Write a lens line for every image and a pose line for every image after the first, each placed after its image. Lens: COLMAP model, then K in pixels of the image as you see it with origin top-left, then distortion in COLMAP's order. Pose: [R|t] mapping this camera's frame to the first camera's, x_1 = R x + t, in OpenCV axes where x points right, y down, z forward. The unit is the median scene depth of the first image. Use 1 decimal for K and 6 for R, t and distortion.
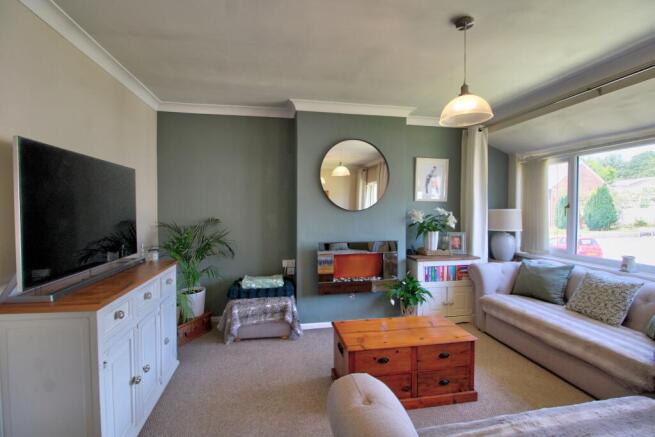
lens RADIAL K [[303.3, 0, 325.1], [0, 303.3, 212.4], [0, 0, 1]] dist [-0.011232, -0.007883]
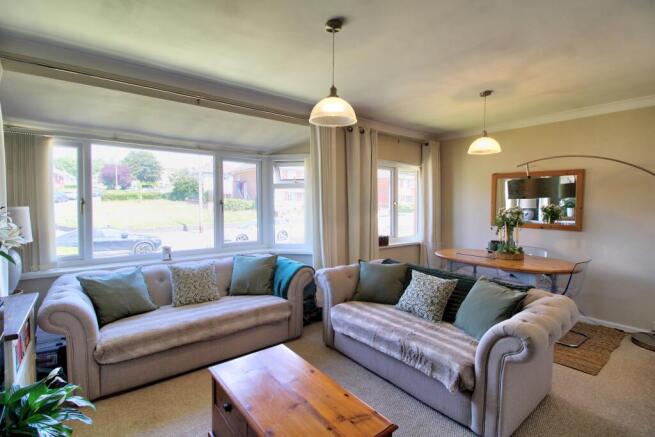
lens RADIAL K [[303.3, 0, 325.1], [0, 303.3, 212.4], [0, 0, 1]] dist [-0.011232, -0.007883]
pose [[-0.477459, -0.023886, 0.878329, -0.244335], [0.010126, 0.999414, 0.032683, -0.014153], [-0.878596, 0.024499, -0.476938, 0.849490]]
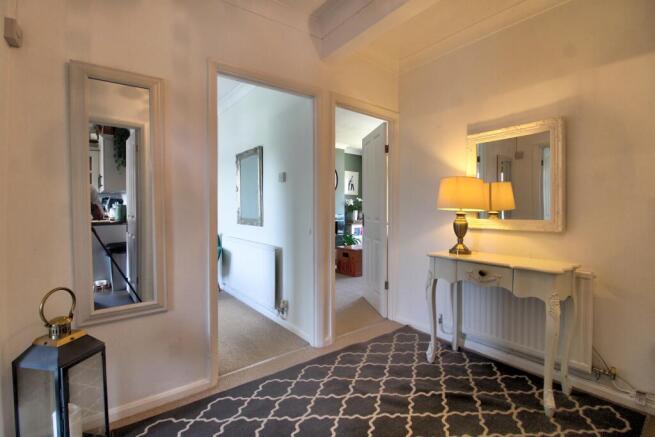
lens RADIAL K [[303.3, 0, 325.1], [0, 303.3, 212.4], [0, 0, 1]] dist [-0.011232, -0.007883]
pose [[0.890027, -0.013061, 0.455721, -0.765854], [0.014241, 0.999898, 0.000845, 0.081771], [-0.455686, 0.005737, 0.890122, -0.681437]]
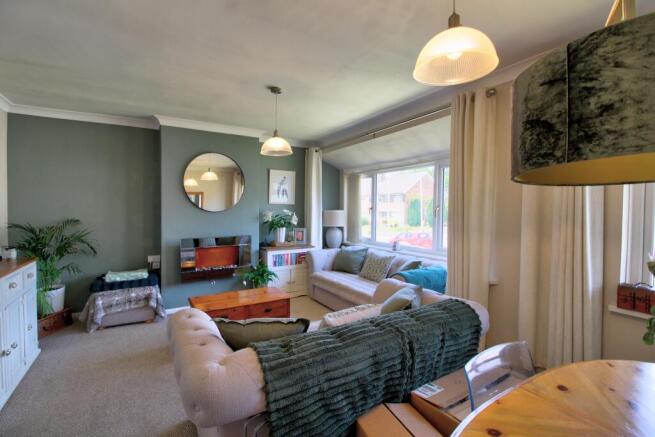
lens RADIAL K [[303.3, 0, 325.1], [0, 303.3, 212.4], [0, 0, 1]] dist [-0.011232, -0.007883]
pose [[0.931990, -0.002206, 0.362478, 0.072806], [0.003050, 0.999994, -0.001755, 0.000943], [-0.362472, 0.002741, 0.931991, -0.302399]]
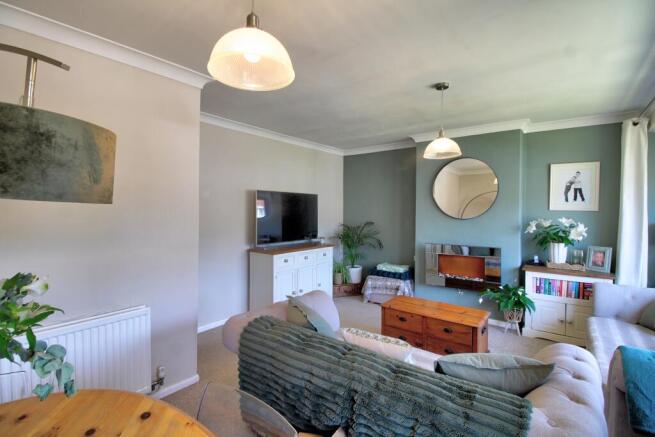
lens RADIAL K [[303.3, 0, 325.1], [0, 303.3, 212.4], [0, 0, 1]] dist [-0.011232, -0.007883]
pose [[0.661578, 0.006488, -0.749849, 0.650361], [-0.018447, 0.999801, -0.007624, -0.012920], [0.749650, 0.018877, 0.661566, -0.177867]]
